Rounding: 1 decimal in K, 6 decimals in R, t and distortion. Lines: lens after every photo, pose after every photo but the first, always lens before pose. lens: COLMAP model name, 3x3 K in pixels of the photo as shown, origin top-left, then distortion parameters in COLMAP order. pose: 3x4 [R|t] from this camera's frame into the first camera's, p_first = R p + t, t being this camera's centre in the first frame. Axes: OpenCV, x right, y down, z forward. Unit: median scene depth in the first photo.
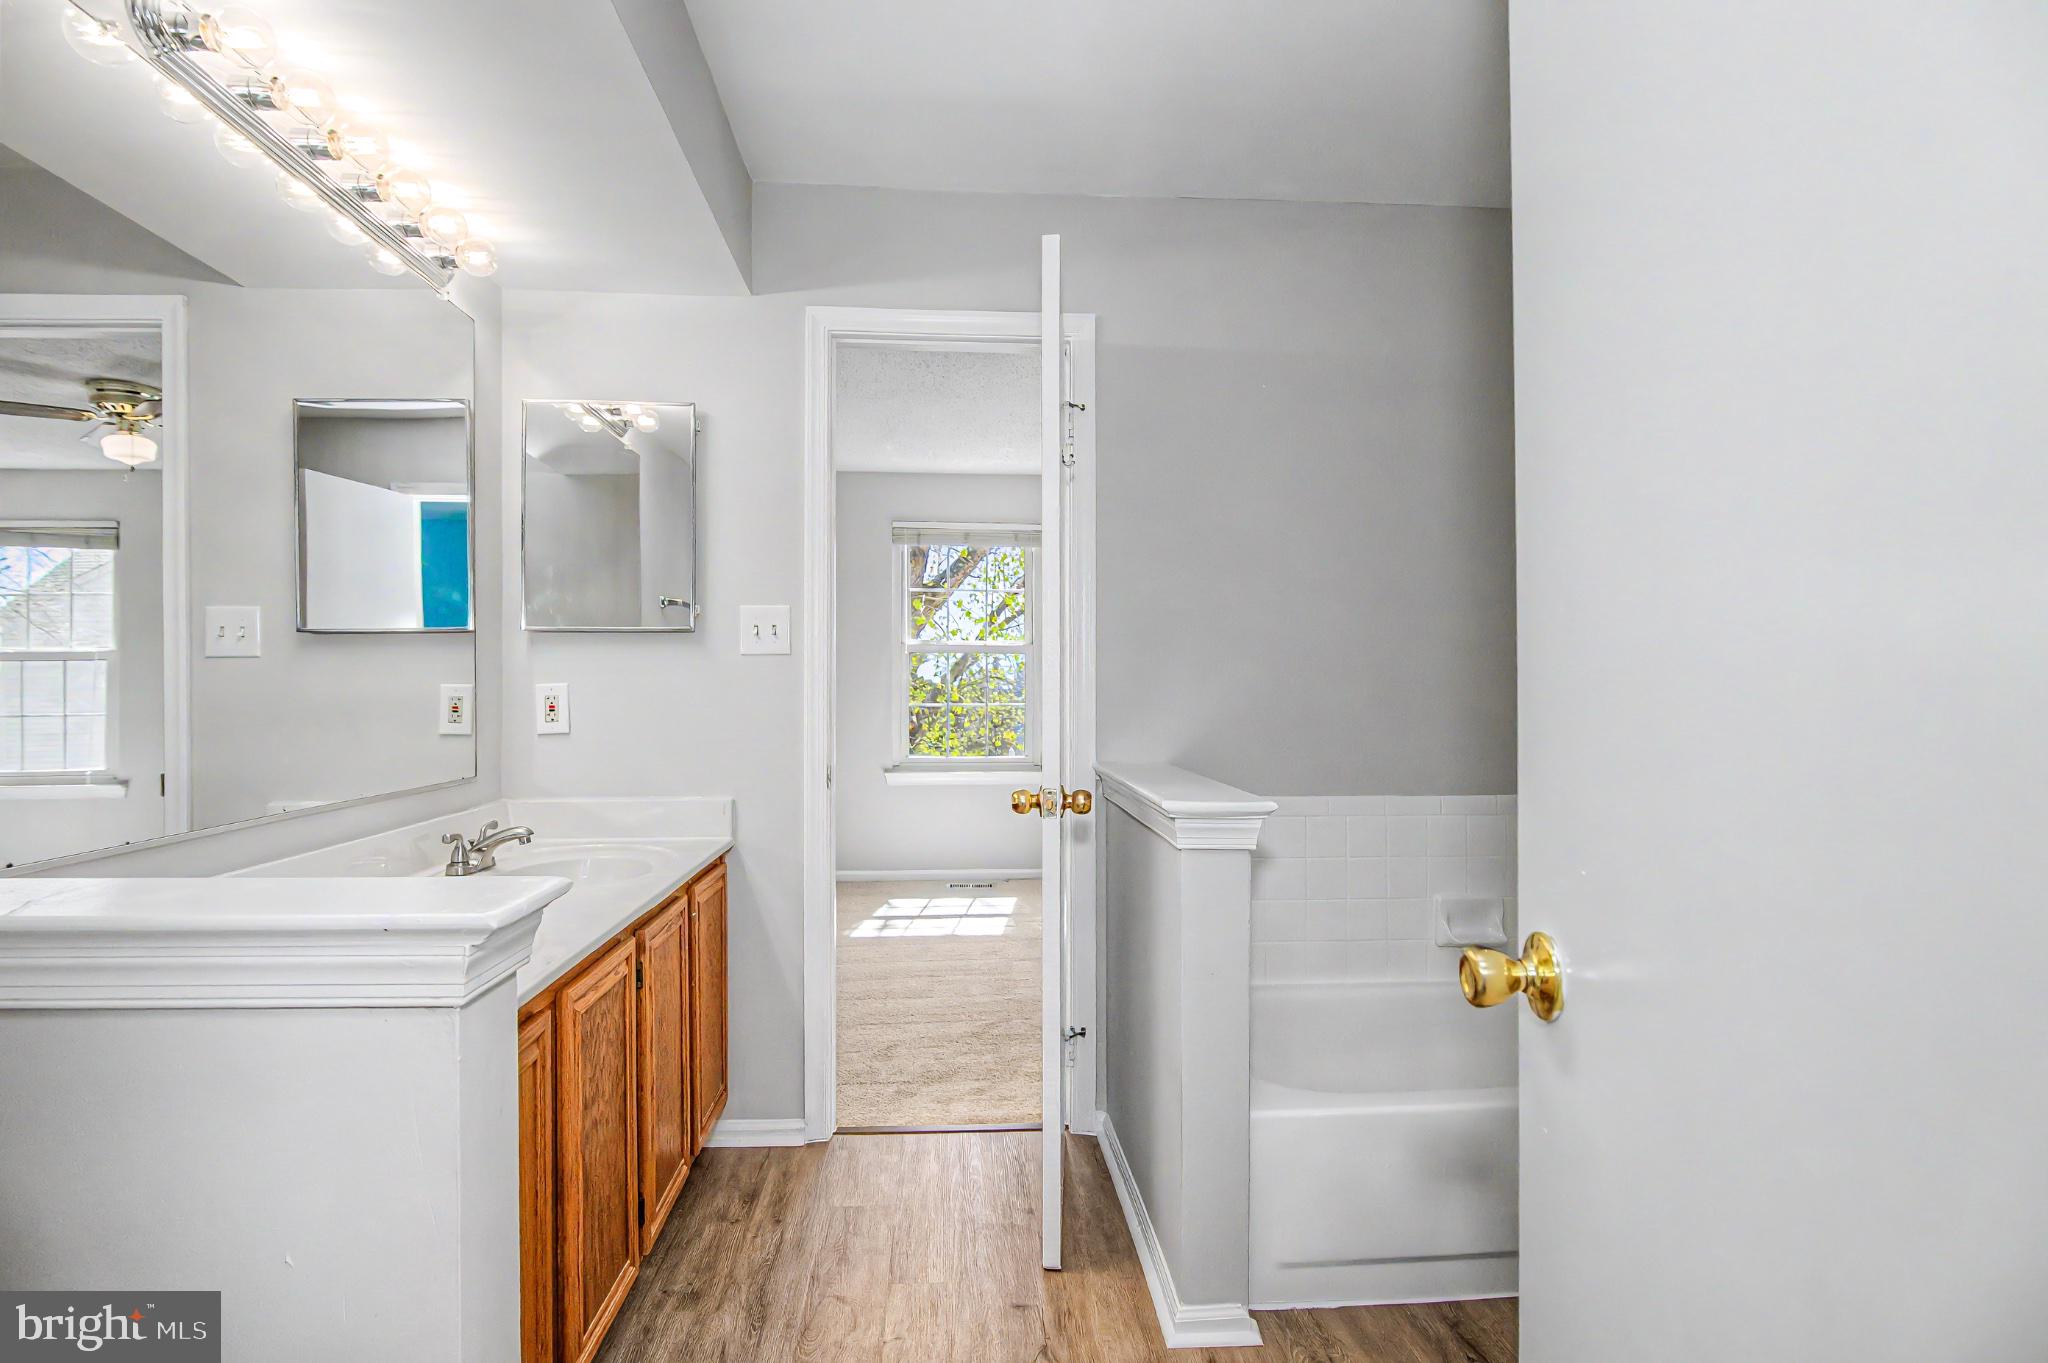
lens RADIAL K [[1022.4, 0, 1031.5], [0, 1022.4, 673.6], [0, 0, 1]] dist [-0.007491, -0.000614]
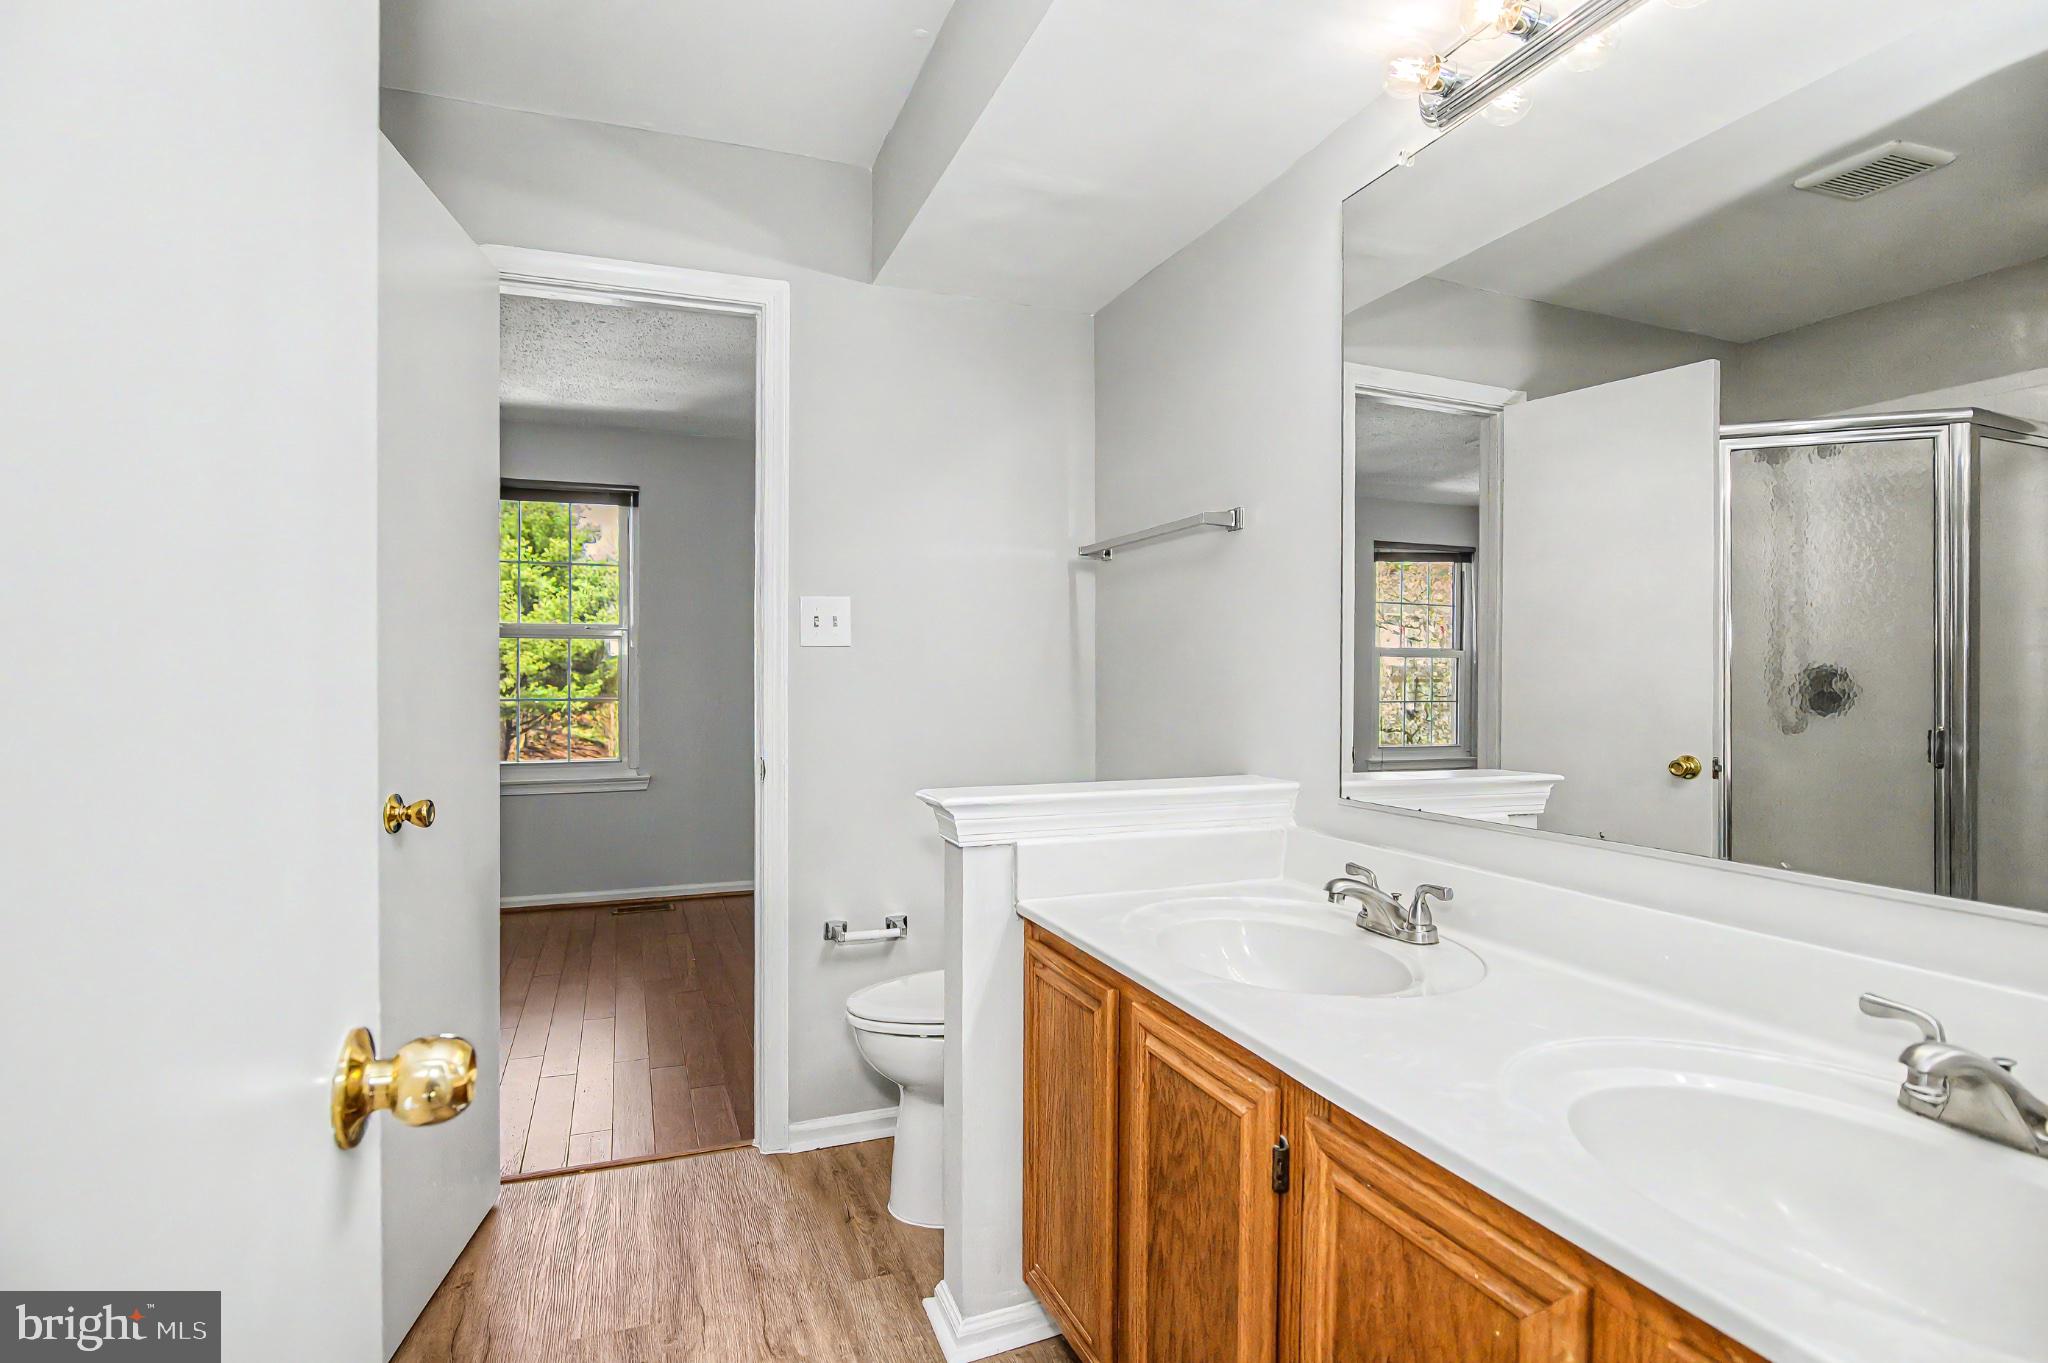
lens RADIAL K [[1028.0, 0, 1023.9], [0, 1028.0, 683.1], [0, 0, 1]] dist [-0.002926, -0.000582]
pose [[-0.961861, 0.005114, -0.273491, -0.037301], [0.007927, 0.999926, -0.009184, 0.008306], [0.273424, -0.011002, -0.961831, 0.733082]]
